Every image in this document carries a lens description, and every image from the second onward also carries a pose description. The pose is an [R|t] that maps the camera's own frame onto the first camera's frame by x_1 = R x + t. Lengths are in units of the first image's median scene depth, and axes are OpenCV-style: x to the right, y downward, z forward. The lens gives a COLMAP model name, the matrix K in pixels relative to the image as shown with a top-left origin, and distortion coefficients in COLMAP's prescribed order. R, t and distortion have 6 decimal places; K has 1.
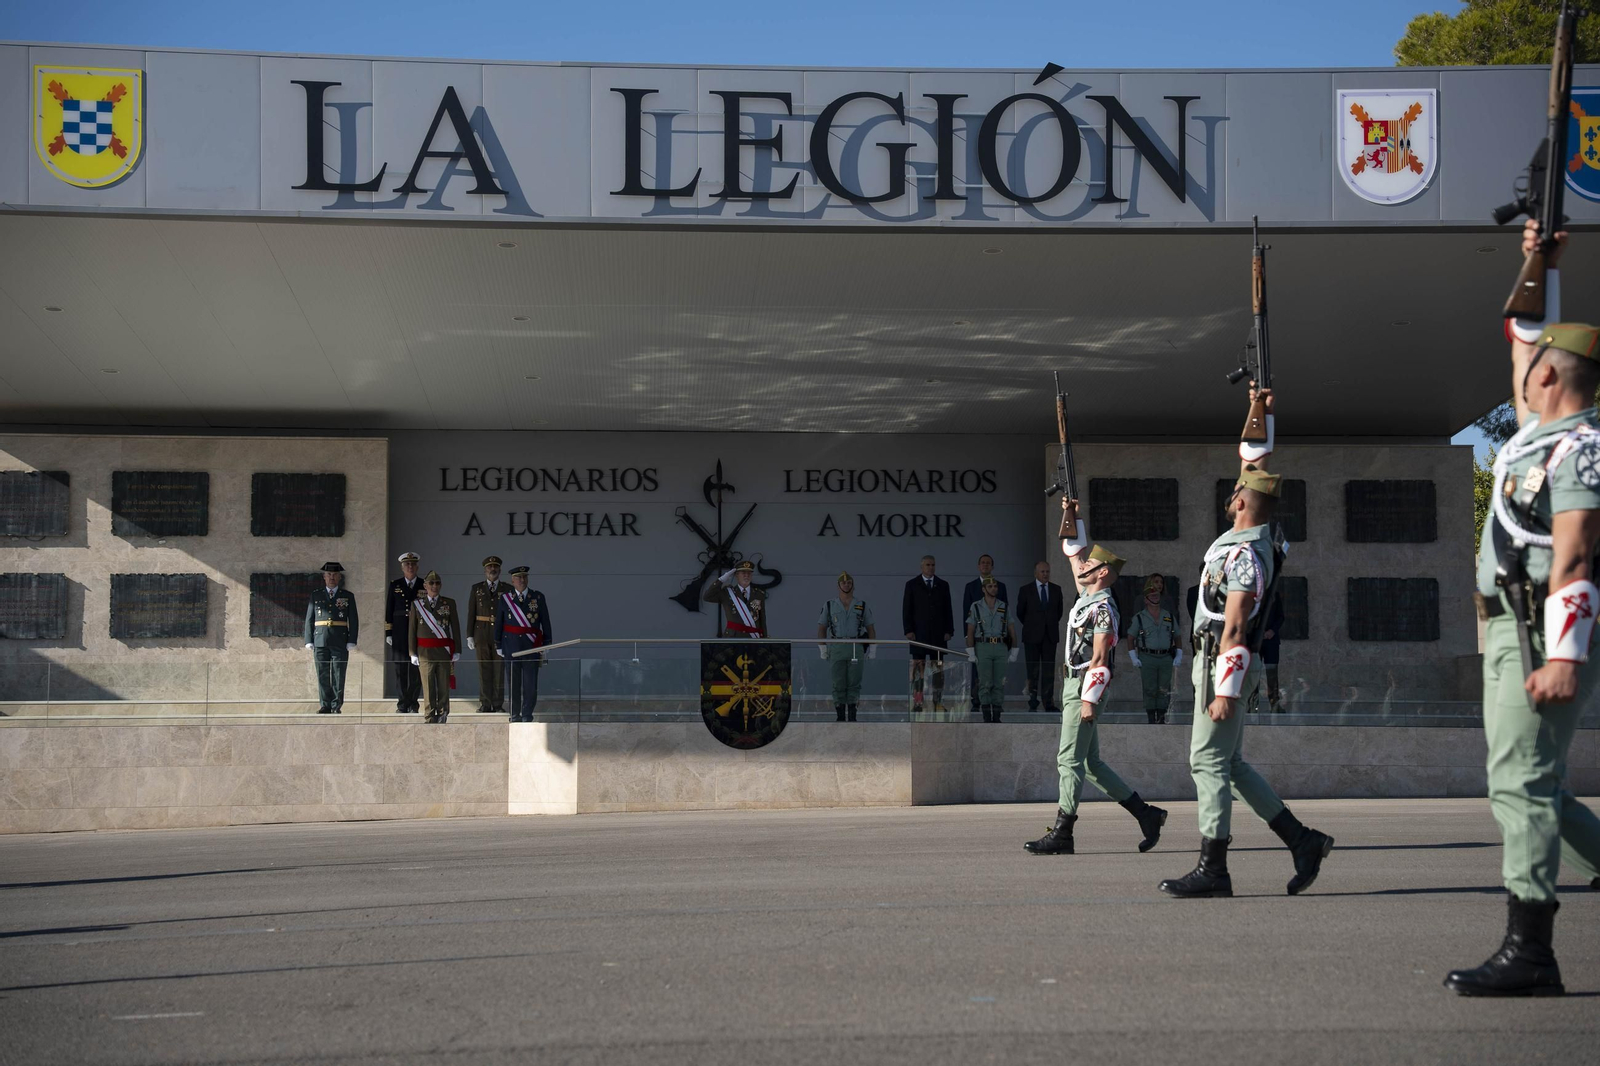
lens RADIAL K [[2639.5, 0, 803.5], [0, 2639.5, 530.6], [0, 0, 1]] dist [0.350874, -0.072429]
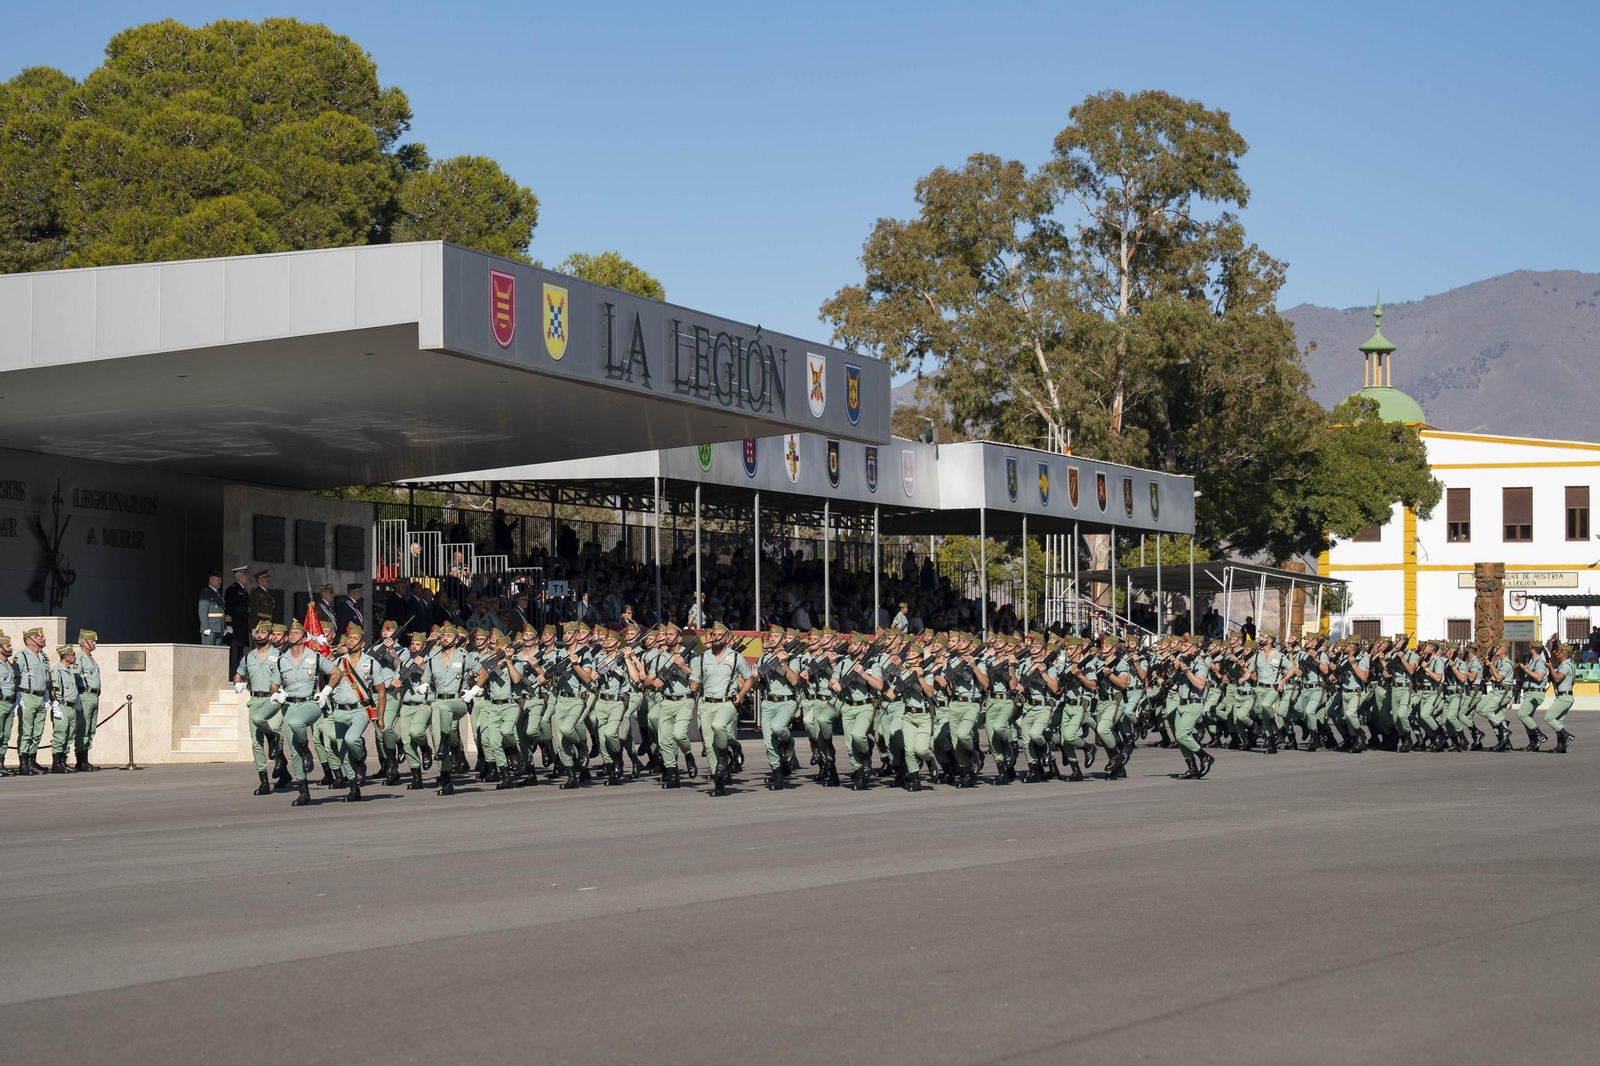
lens RADIAL K [[4644.7, 0, 812.7], [0, 4644.7, 529.3], [0, 0, 1]] dist [0.462843, 0.208499]
pose [[0.377803, 0.048073, 0.924637, -2.291234], [-0.075420, 0.996930, -0.021015, 0.018670], [-0.922809, -0.061797, 0.380269, -0.175908]]
